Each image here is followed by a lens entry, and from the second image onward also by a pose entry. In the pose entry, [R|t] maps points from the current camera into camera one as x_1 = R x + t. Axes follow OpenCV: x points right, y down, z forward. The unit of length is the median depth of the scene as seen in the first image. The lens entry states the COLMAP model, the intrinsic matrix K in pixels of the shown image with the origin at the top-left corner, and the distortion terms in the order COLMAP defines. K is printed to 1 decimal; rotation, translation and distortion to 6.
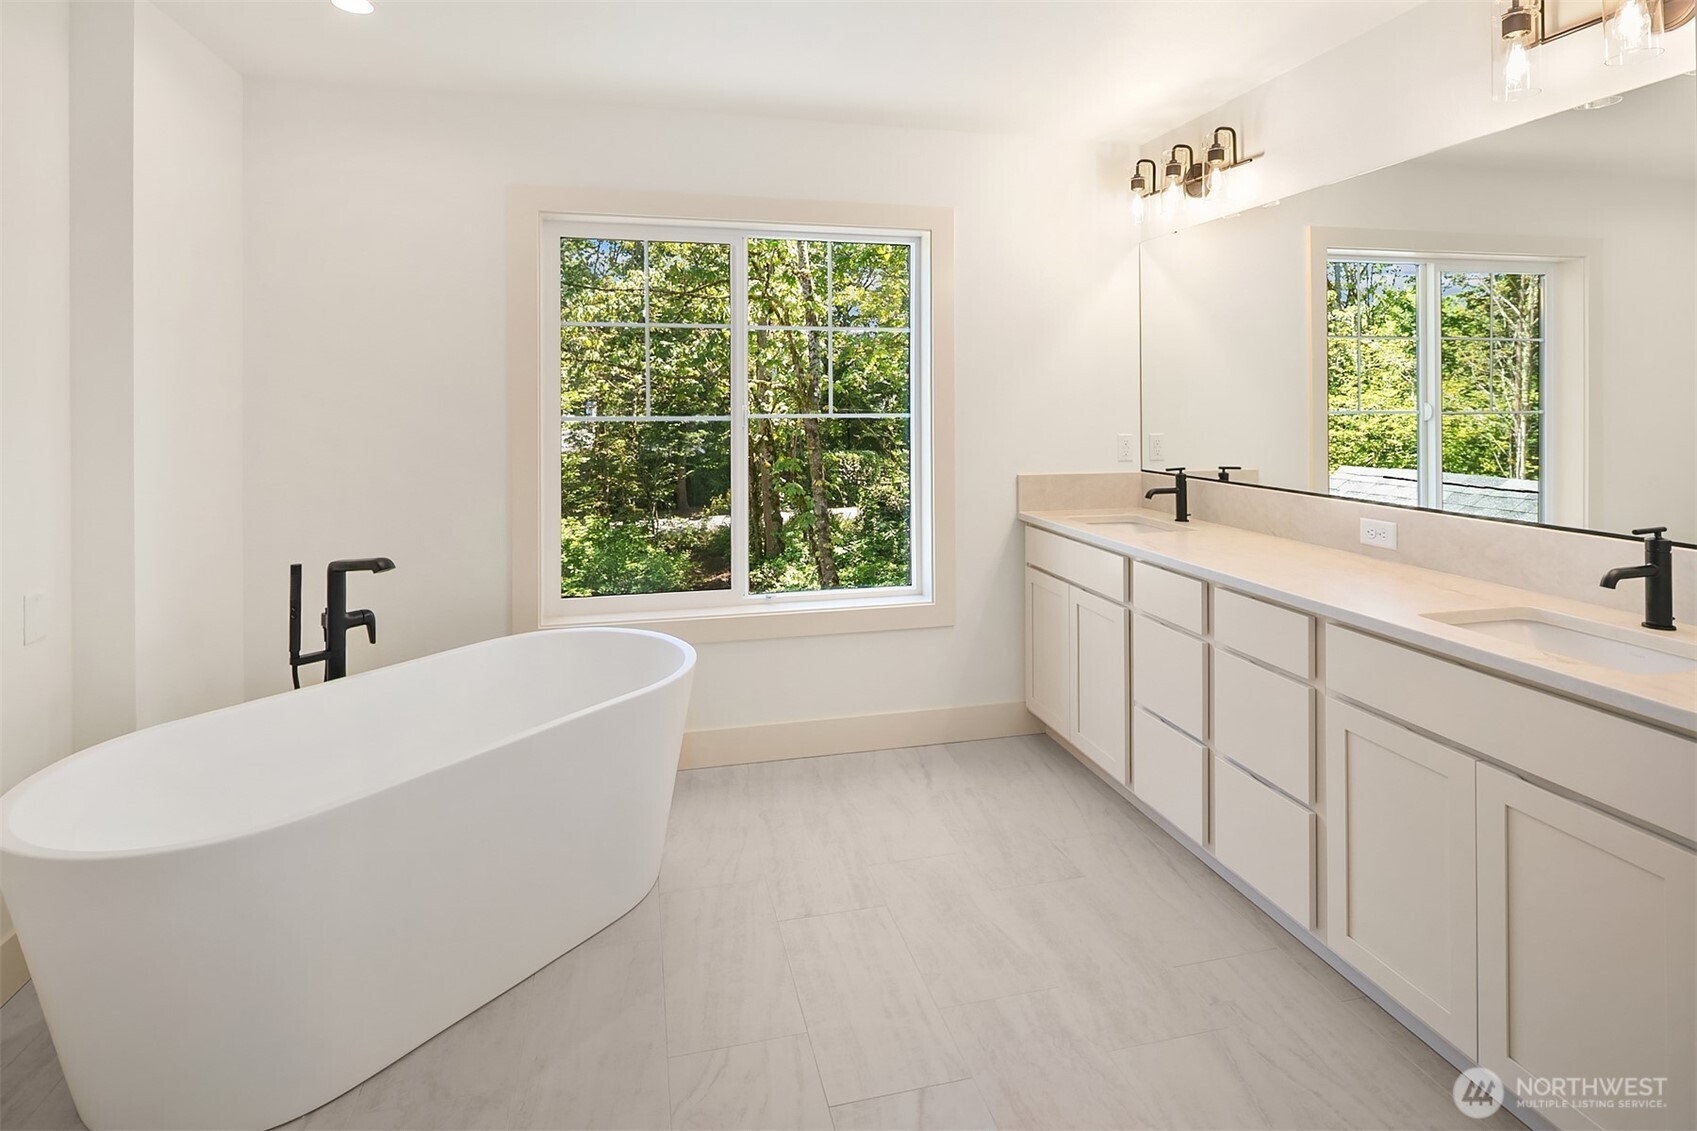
lens RADIAL K [[832.6, 0, 848.1], [0, 832.6, 514.6], [0, 0, 1]] dist [-0.001876, -0.000739]
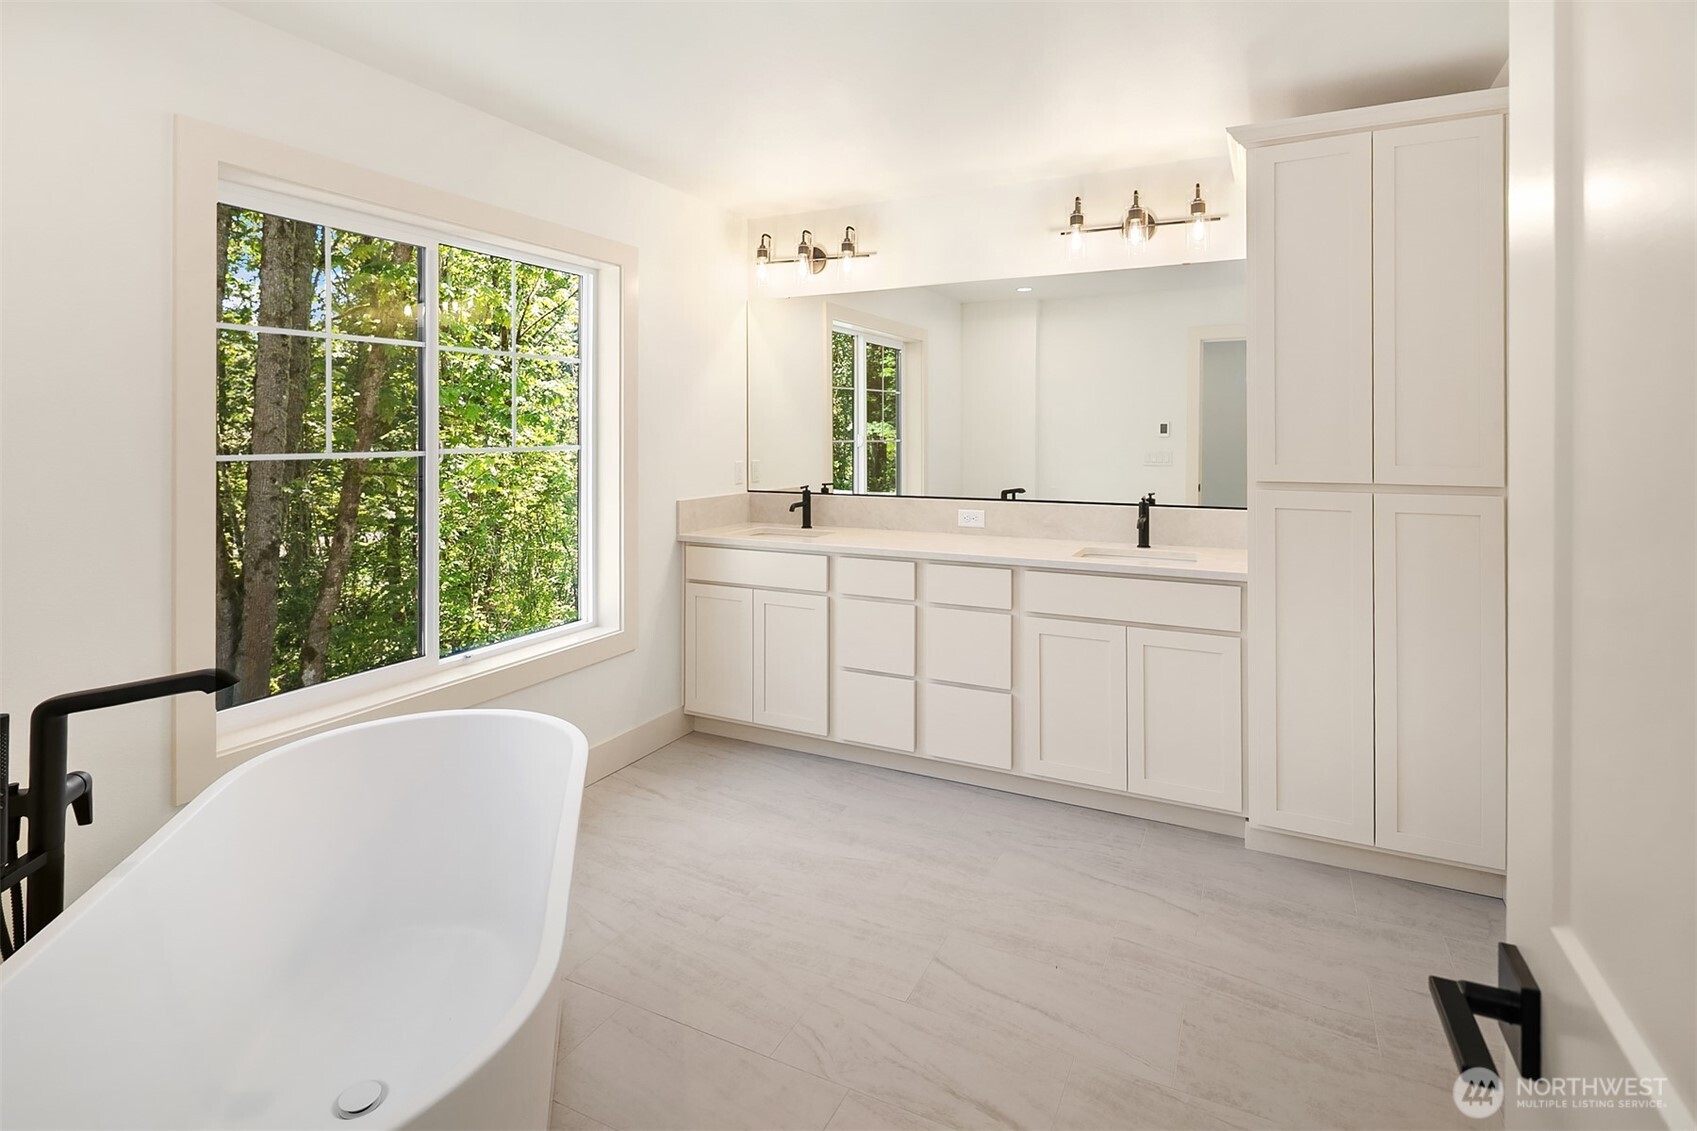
lens RADIAL K [[819.2, 0, 848.5], [0, 819.2, 565.5], [0, 0, 1]] dist [-0.000579, -0.000351]
pose [[0.649696, -0.121931, 0.750351, -0.523585], [0.105128, 0.991980, 0.070170, -0.016649], [-0.752890, 0.033293, 0.657304, 0.136239]]
